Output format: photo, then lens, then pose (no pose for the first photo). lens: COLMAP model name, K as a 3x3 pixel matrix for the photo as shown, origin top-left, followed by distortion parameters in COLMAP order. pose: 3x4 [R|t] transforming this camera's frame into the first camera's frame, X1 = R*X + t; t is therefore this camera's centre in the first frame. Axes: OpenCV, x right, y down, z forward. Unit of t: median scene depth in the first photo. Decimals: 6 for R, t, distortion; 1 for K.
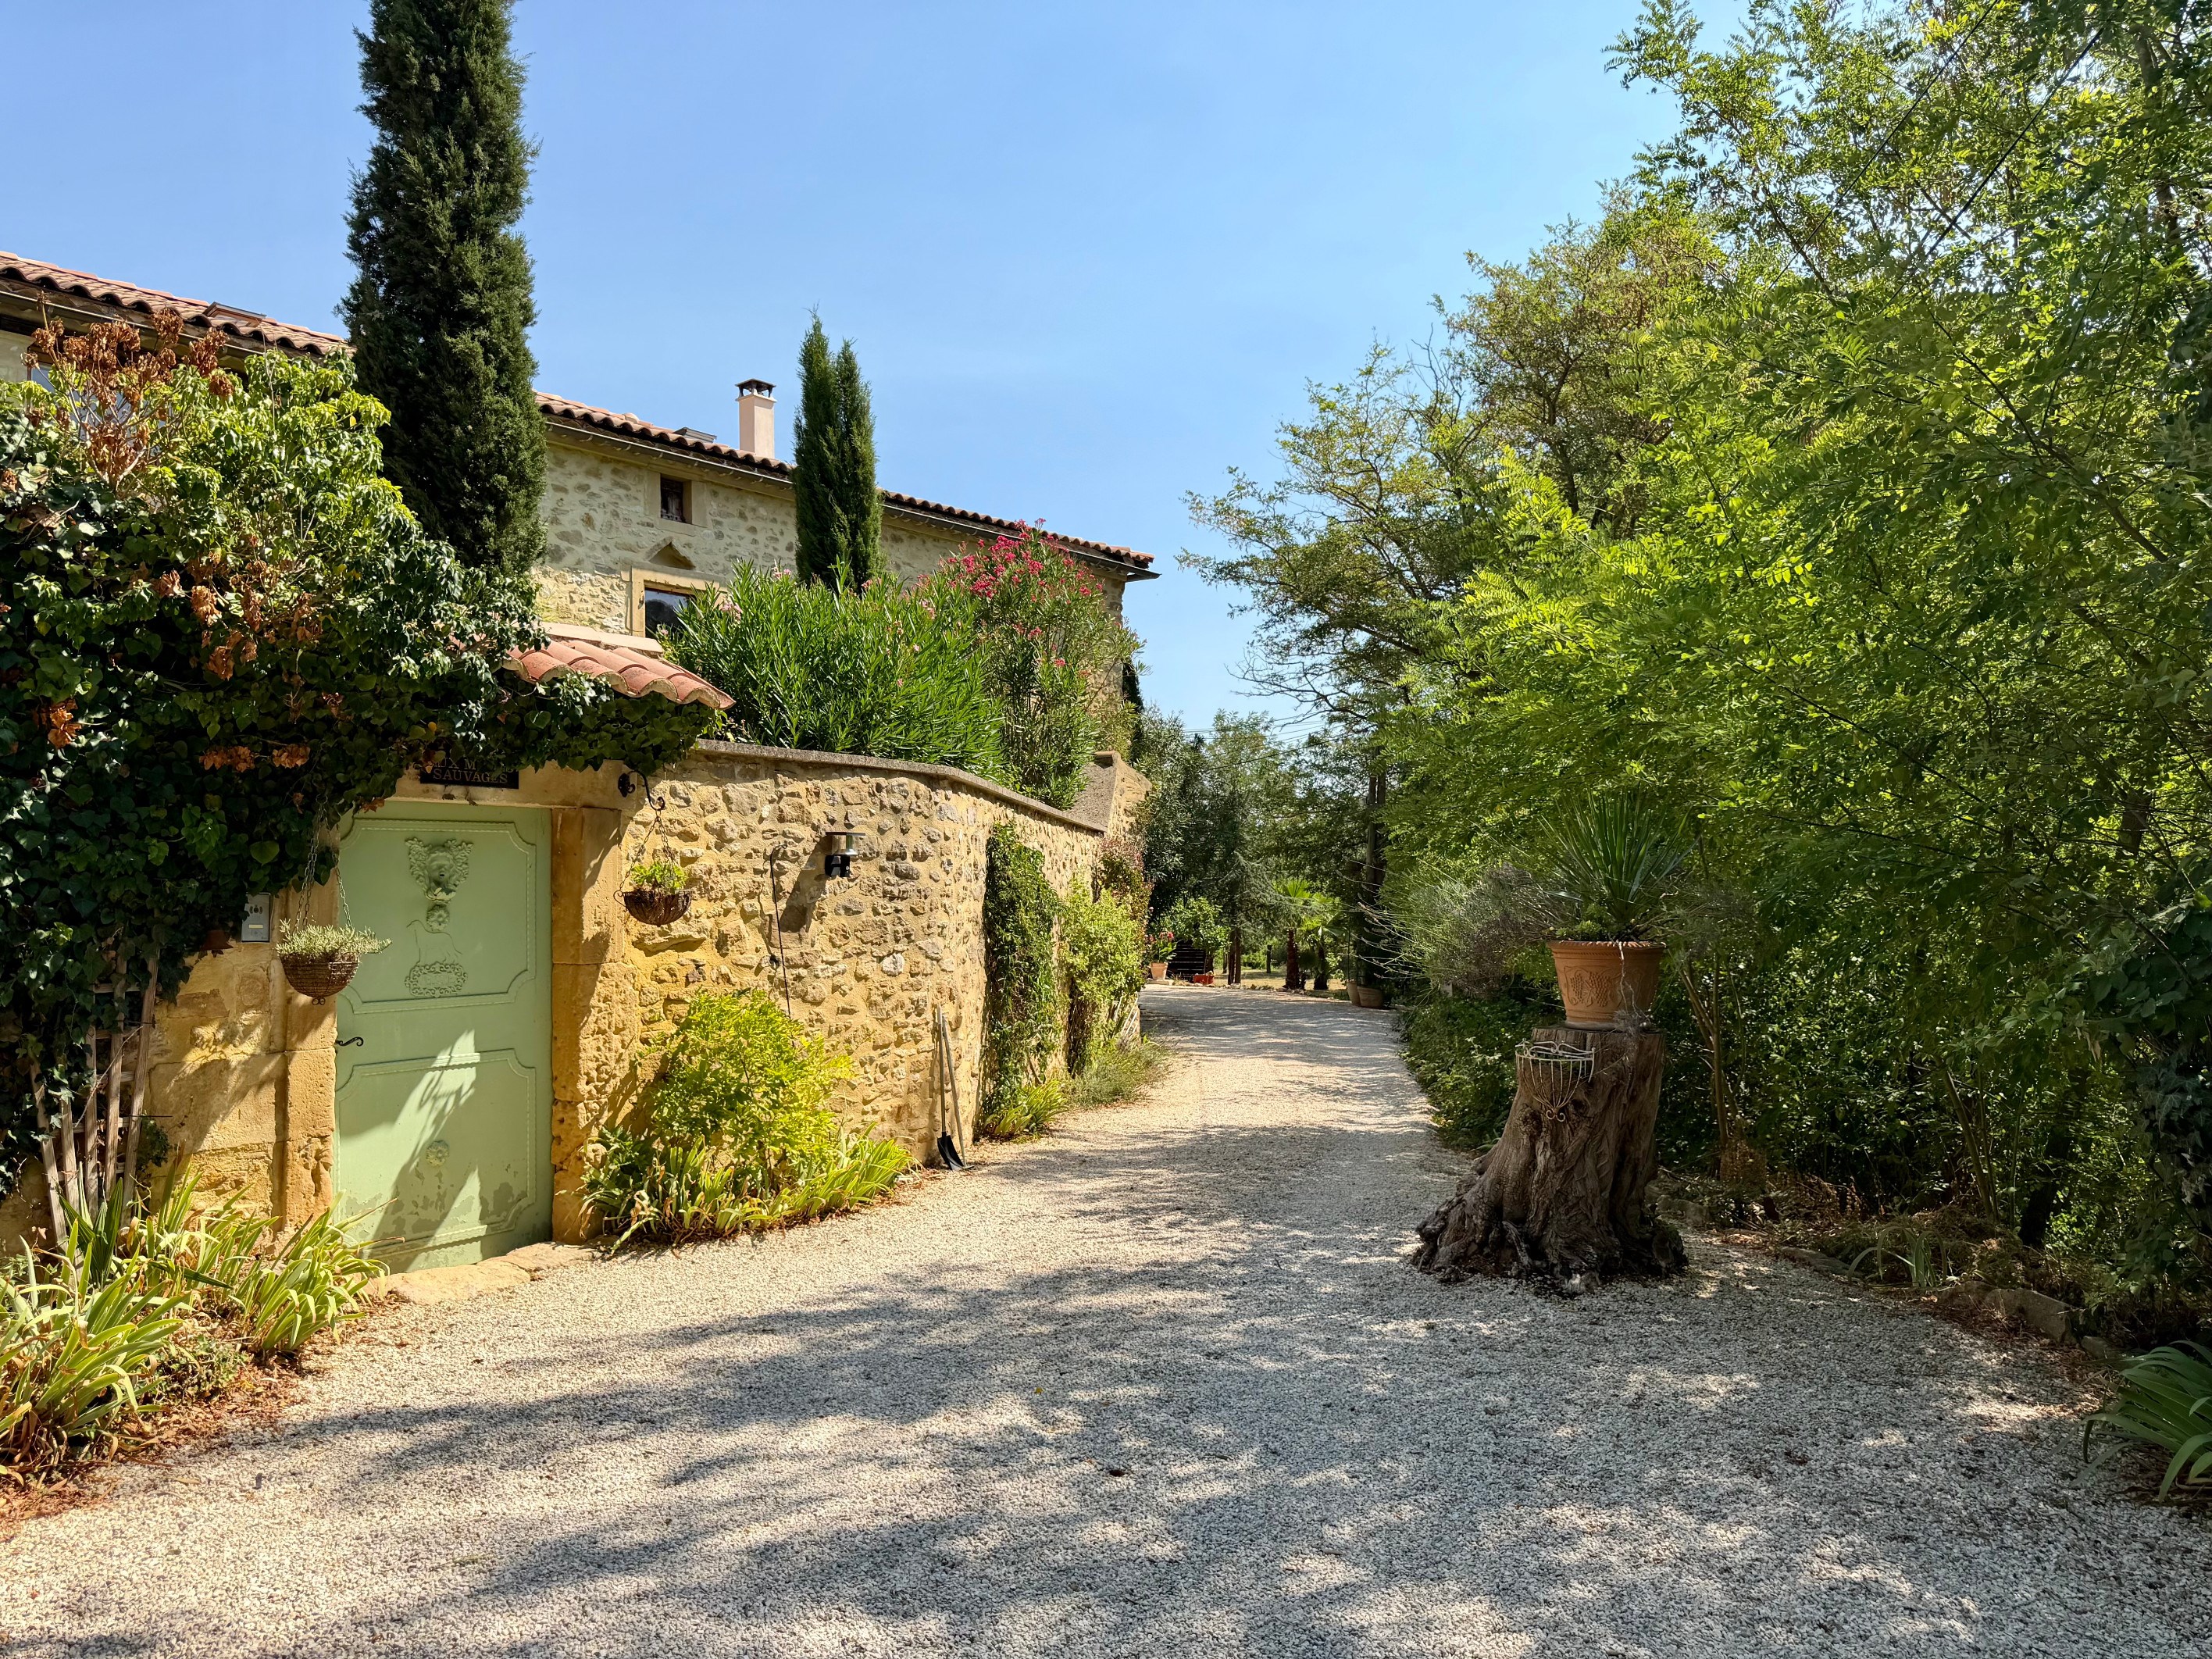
lens RADIAL K [[1540.4, 0, 1106.0], [0, 1540.4, 829.5], [0, 0, 1]] dist [0.154035, -0.255782]
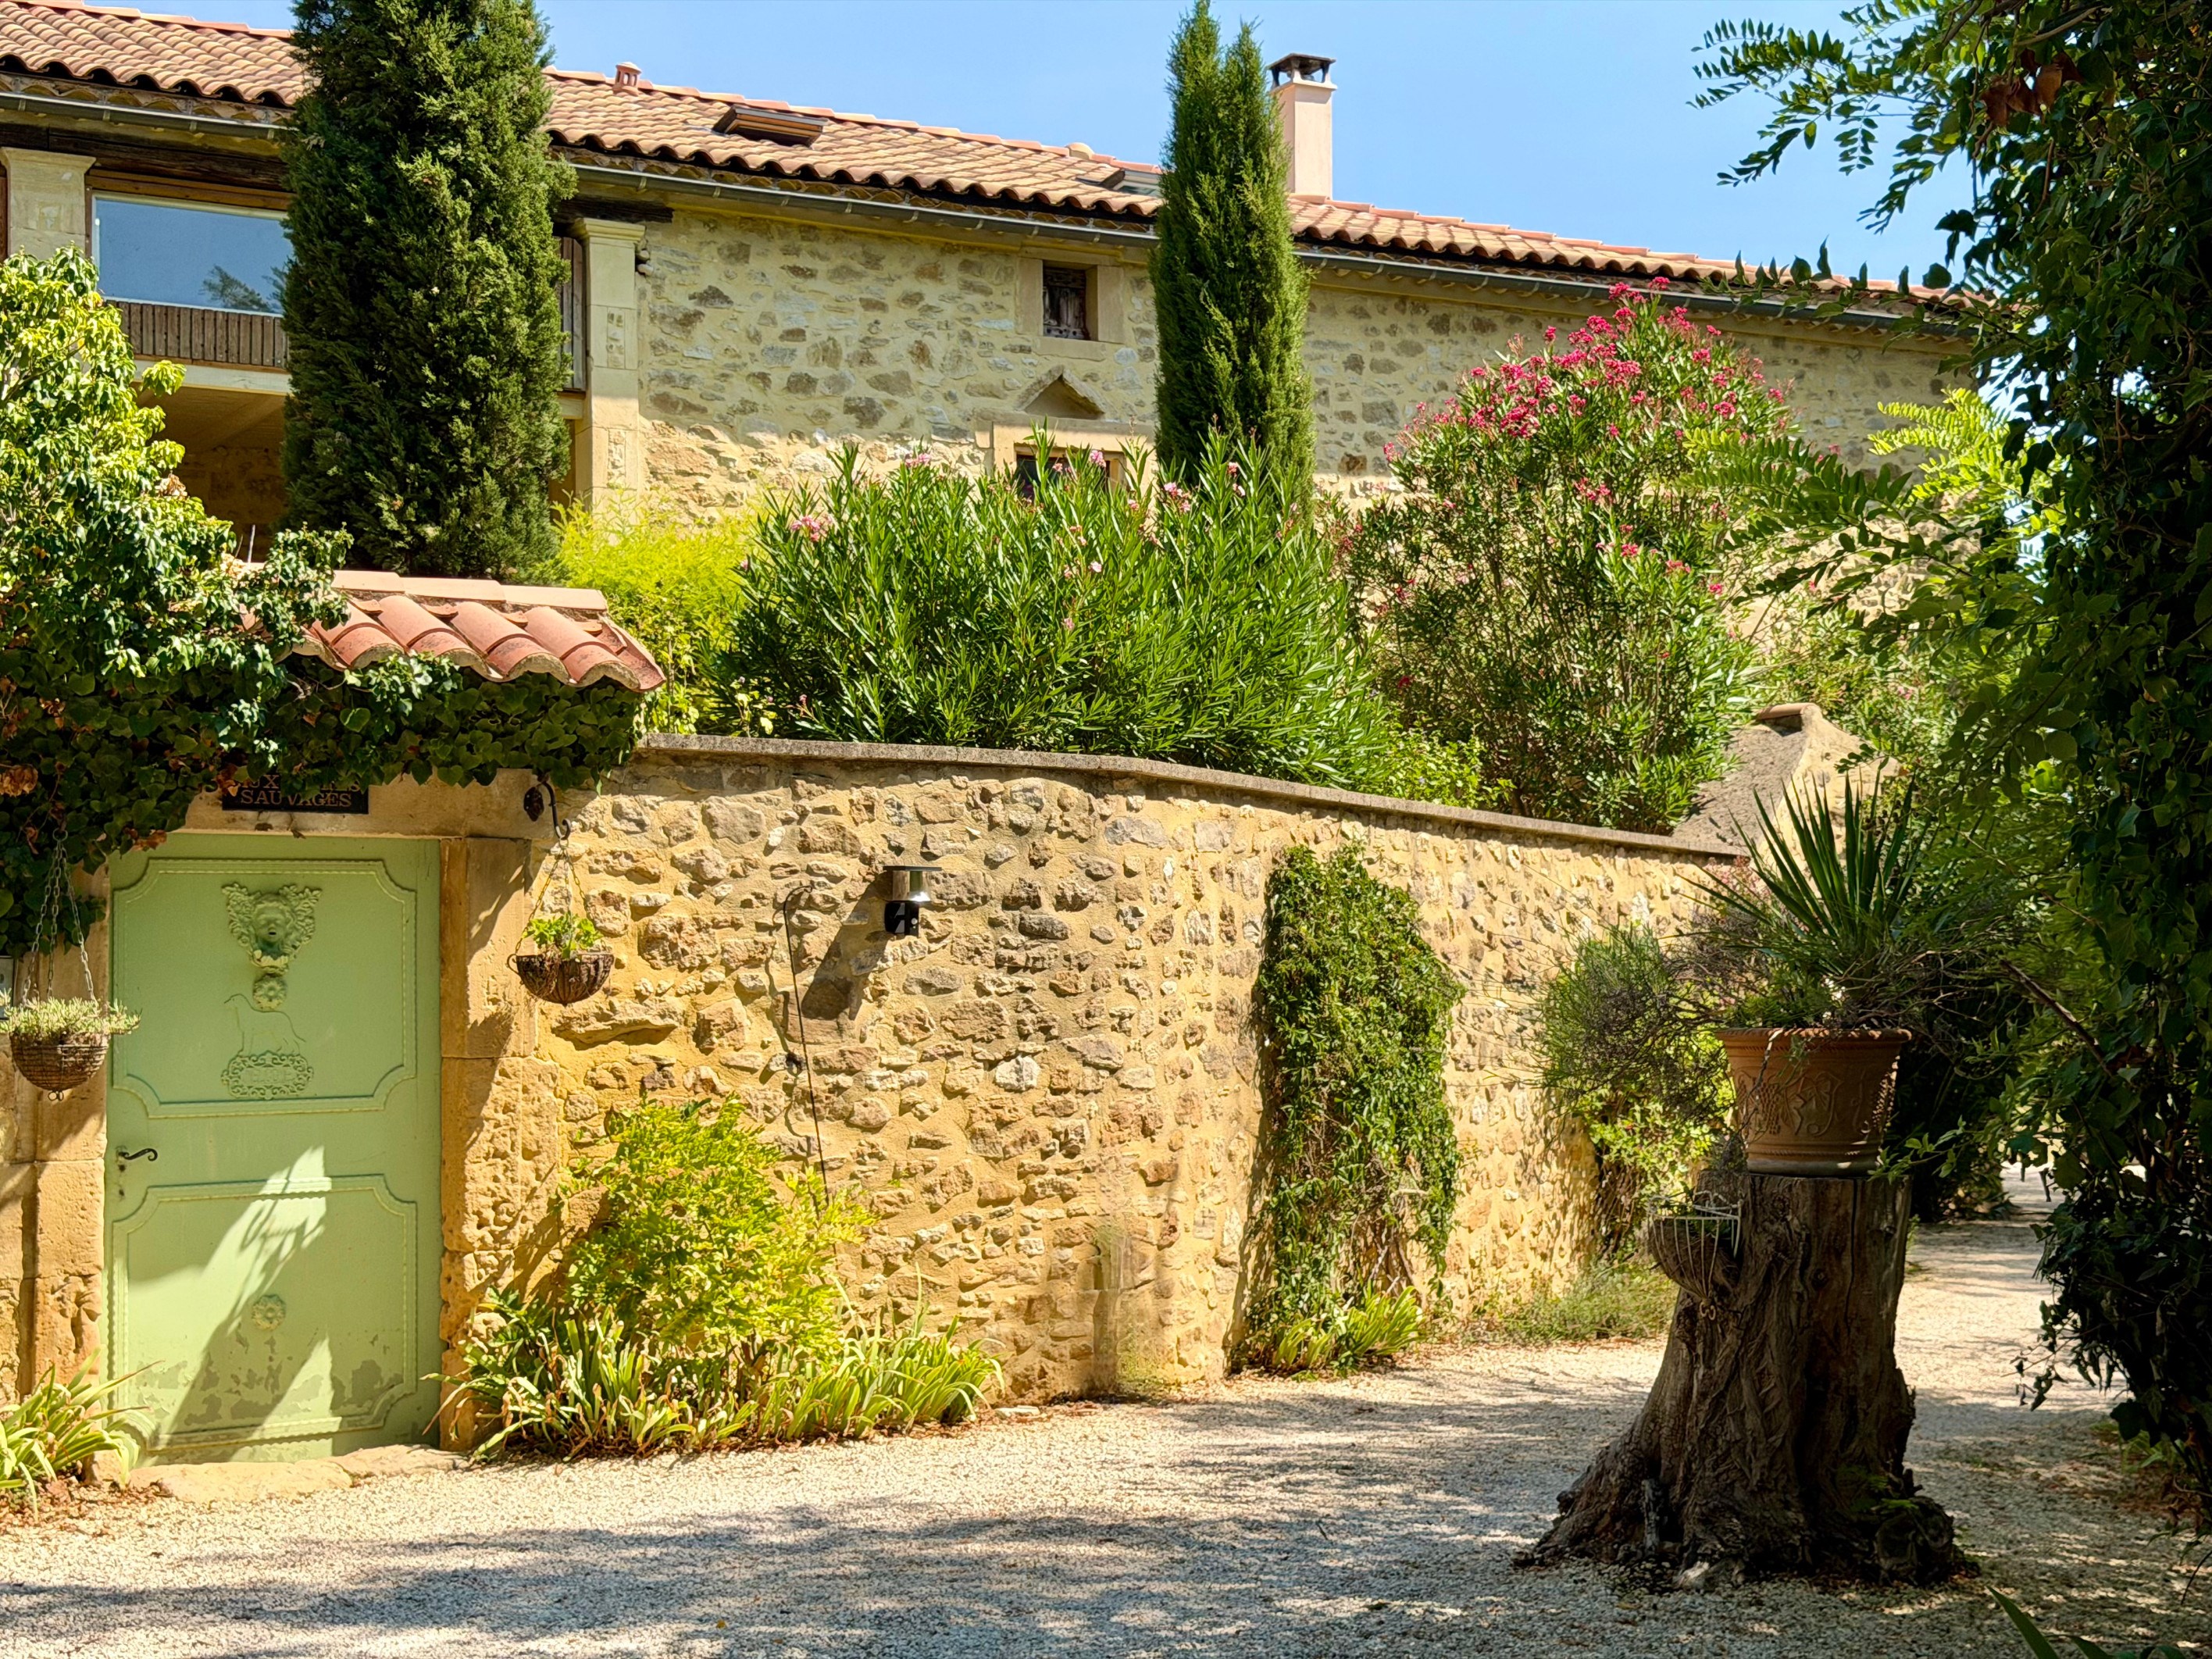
lens RADIAL K [[3108.1, 0, 1106.0], [0, 3108.1, 829.5], [0, 0, 1]] dist [0.175481, 0.040831]
pose [[0.925573, -0.019142, -0.378084, 0.418798], [0.015549, 0.999800, -0.012554, 0.004214], [0.378249, 0.005741, 0.925686, -0.184395]]
